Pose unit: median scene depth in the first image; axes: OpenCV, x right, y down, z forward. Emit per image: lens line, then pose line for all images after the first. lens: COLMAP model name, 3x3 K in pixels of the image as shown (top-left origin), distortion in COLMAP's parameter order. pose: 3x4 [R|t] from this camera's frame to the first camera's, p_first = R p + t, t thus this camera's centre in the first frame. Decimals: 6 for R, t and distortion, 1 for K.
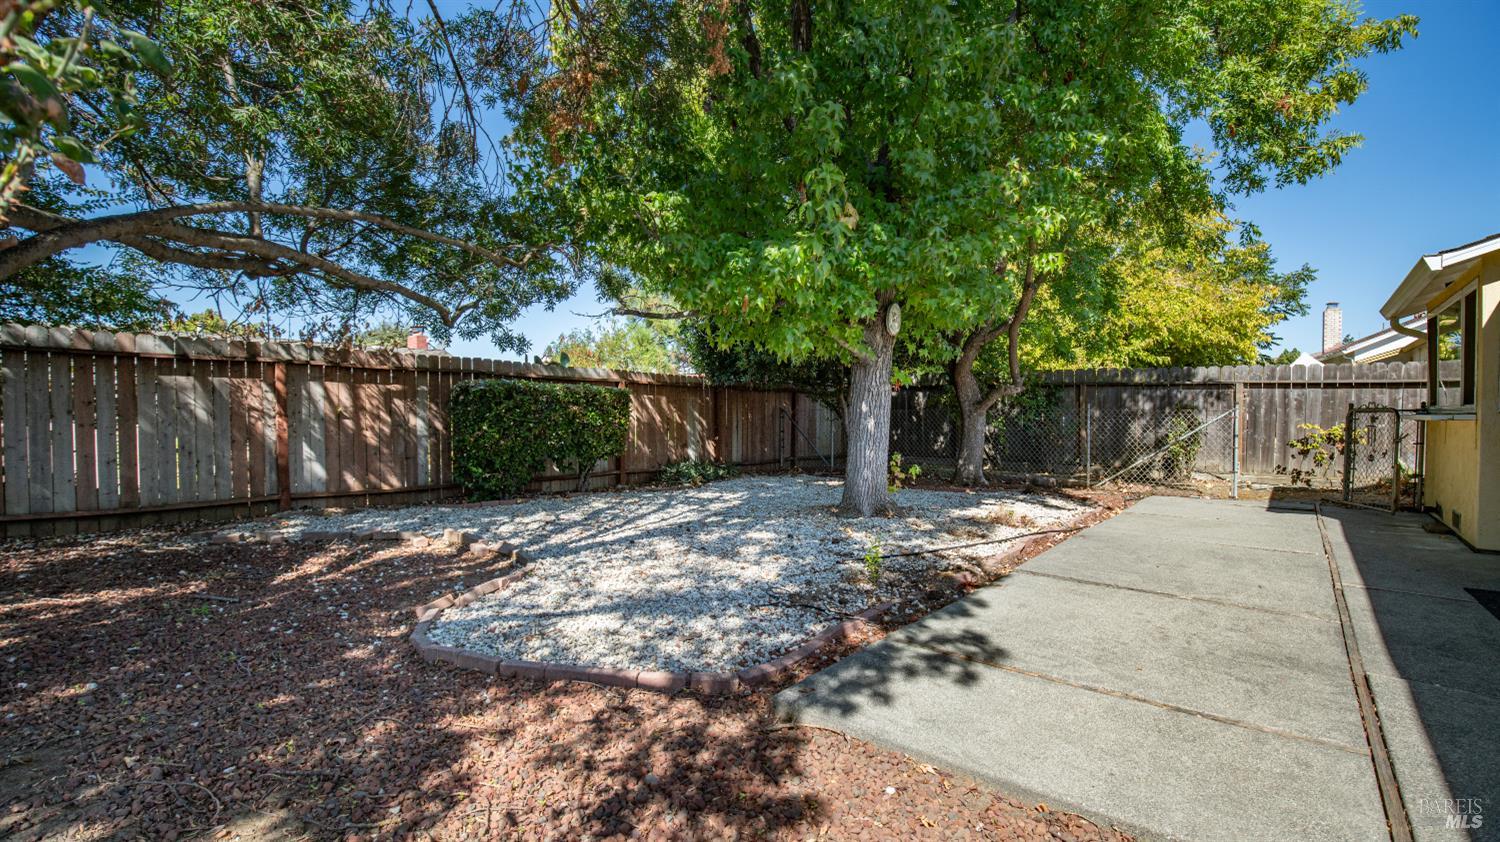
lens RADIAL K [[694.8, 0, 750.0], [0, 694.8, 421.0], [0, 0, 1]] dist [-0.025933, 0.000130]
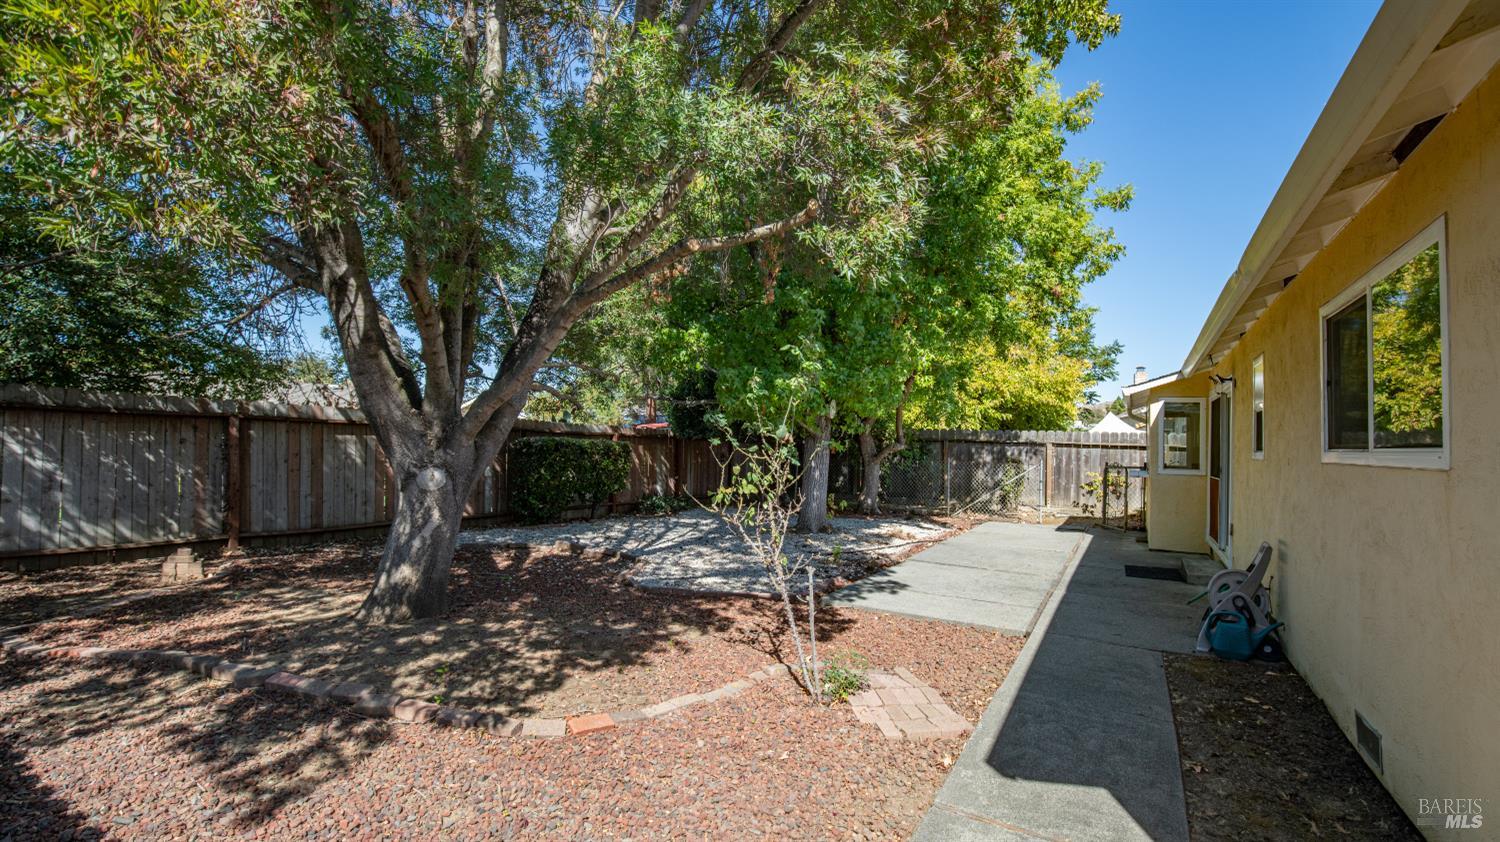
lens RADIAL K [[694.8, 0, 750.0], [0, 694.8, 421.0], [0, 0, 1]] dist [-0.025933, 0.000130]
pose [[0.985480, 0.025098, 0.167926, -0.154704], [-0.017705, 0.998813, -0.045378, -0.026853], [-0.168865, 0.041746, 0.984755, -0.339942]]
